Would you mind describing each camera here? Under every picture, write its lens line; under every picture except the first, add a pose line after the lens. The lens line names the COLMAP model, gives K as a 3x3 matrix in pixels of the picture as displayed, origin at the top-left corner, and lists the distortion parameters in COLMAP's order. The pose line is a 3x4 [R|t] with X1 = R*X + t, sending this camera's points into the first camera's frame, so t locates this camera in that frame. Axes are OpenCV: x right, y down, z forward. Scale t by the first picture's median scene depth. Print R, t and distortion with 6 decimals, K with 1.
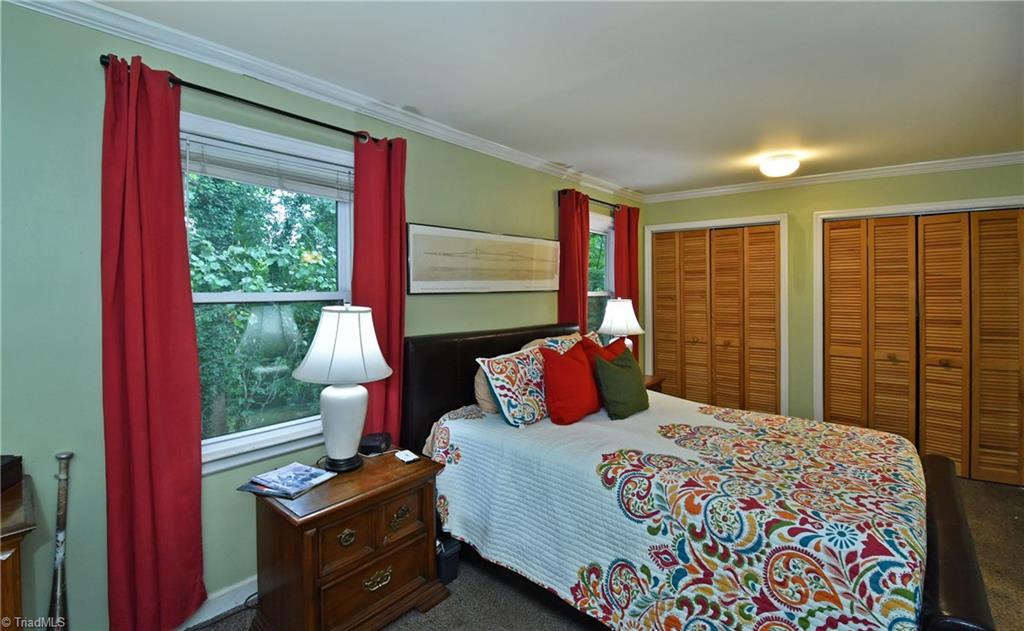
lens RADIAL K [[454.2, 0, 508.0], [0, 454.2, 285.8], [0, 0, 1]] dist [0.078247, -0.041269]
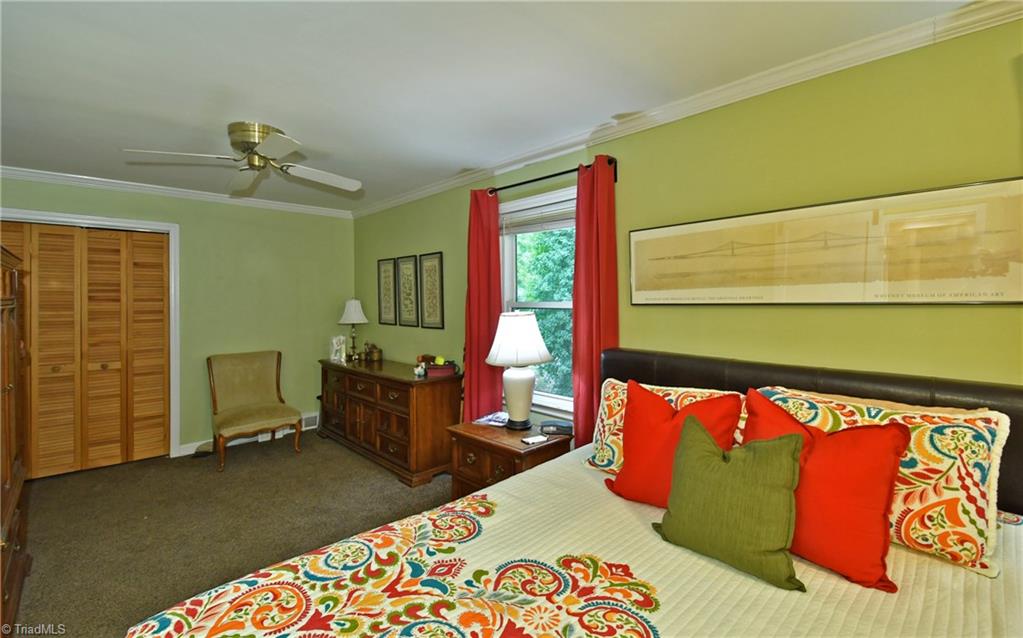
lens RADIAL K [[461.2, 0, 539.8], [0, 461.2, 318.2], [0, 0, 1]] dist [0.001189, 0.000086]
pose [[-0.077085, 0.045567, -0.995983, 1.164673], [0.010746, 0.998935, 0.044870, 0.001830], [0.996967, -0.007244, -0.077493, 1.308585]]
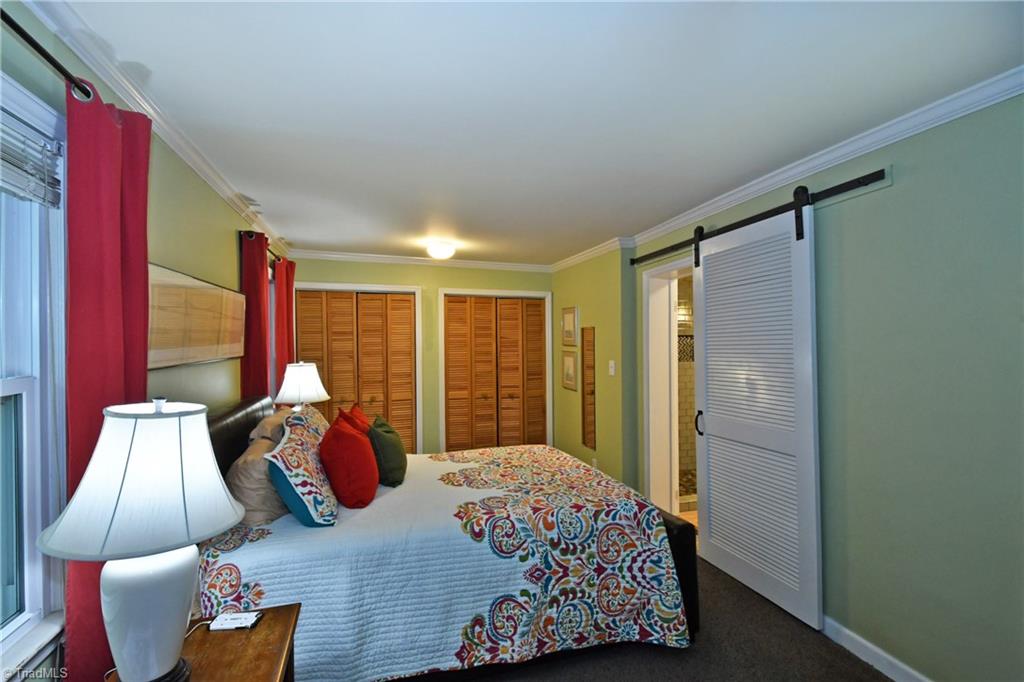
lens RADIAL K [[458.2, 0, 512.0], [0, 458.2, 341.0], [0, 0, 1]] dist [0.052728, -0.000145]
pose [[0.560060, -0.003335, 0.828446, -0.660114], [0.004021, 0.999991, 0.001308, -0.034349], [-0.828443, 0.002599, 0.560068, 0.335073]]
